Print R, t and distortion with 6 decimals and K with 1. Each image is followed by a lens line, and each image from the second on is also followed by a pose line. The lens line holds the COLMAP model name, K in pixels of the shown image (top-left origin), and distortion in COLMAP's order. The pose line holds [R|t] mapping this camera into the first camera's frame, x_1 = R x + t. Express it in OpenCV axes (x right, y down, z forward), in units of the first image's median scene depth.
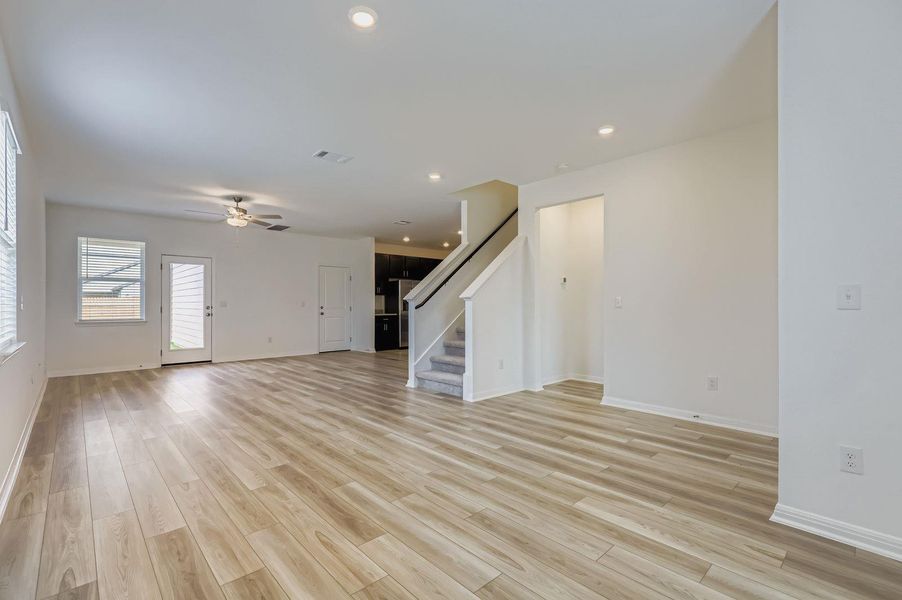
lens RADIAL K [[405.4, 0, 448.8], [0, 405.4, 303.6], [0, 0, 1]] dist [0.002790, -0.000189]
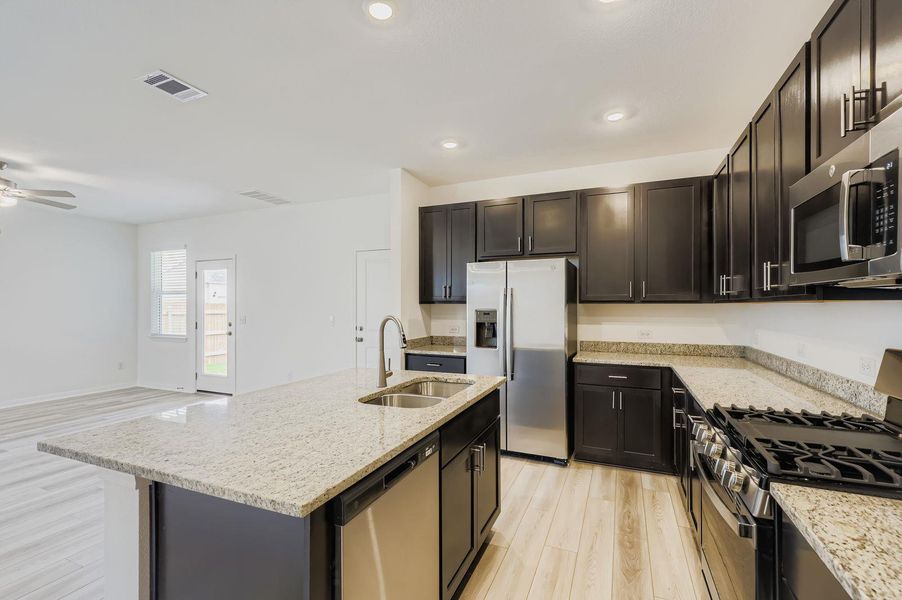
lens RADIAL K [[405.4, 0, 448.8], [0, 405.4, 303.6], [0, 0, 1]] dist [0.002790, -0.000189]
pose [[0.404209, 0.000089, -0.914667, 0.287909], [0.007313, 0.999968, 0.003329, -0.030578], [0.914638, -0.008035, 0.404195, 1.127683]]
